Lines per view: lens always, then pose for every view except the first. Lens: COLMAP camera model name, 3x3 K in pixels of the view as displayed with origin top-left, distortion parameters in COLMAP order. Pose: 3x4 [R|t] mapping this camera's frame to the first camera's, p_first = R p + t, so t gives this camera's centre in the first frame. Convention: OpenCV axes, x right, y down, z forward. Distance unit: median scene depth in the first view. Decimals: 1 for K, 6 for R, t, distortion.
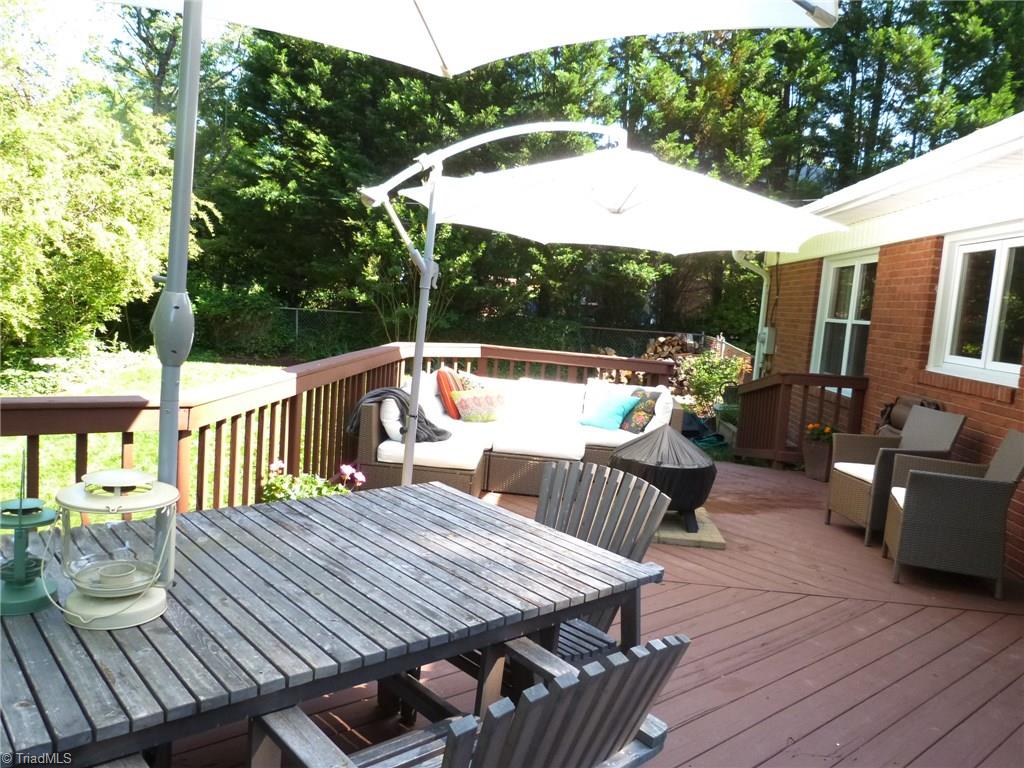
lens RADIAL K [[779.2, 0, 509.7], [0, 779.2, 381.9], [0, 0, 1]] dist [-0.010234, -0.008499]
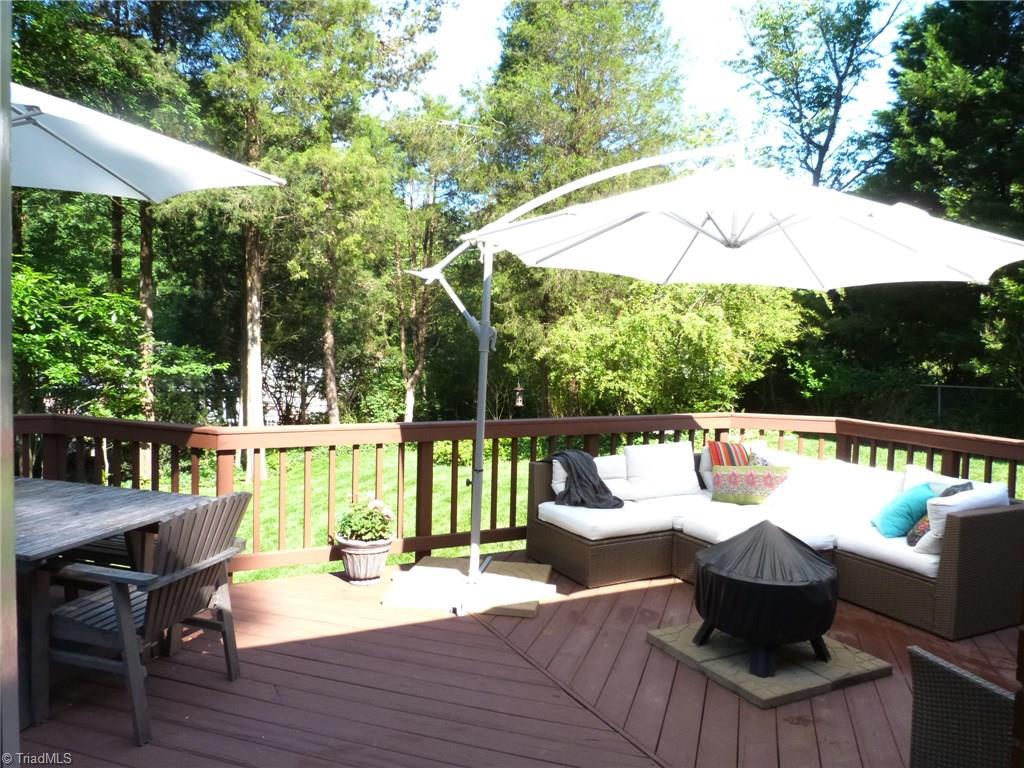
lens RADIAL K [[779.2, 0, 509.7], [0, 779.2, 381.9], [0, 0, 1]] dist [-0.010234, -0.008499]
pose [[0.537829, -0.020545, -0.842804, 0.237002], [-0.071579, 0.994980, -0.069932, -0.001702], [0.840010, 0.097939, 0.533659, 0.133422]]
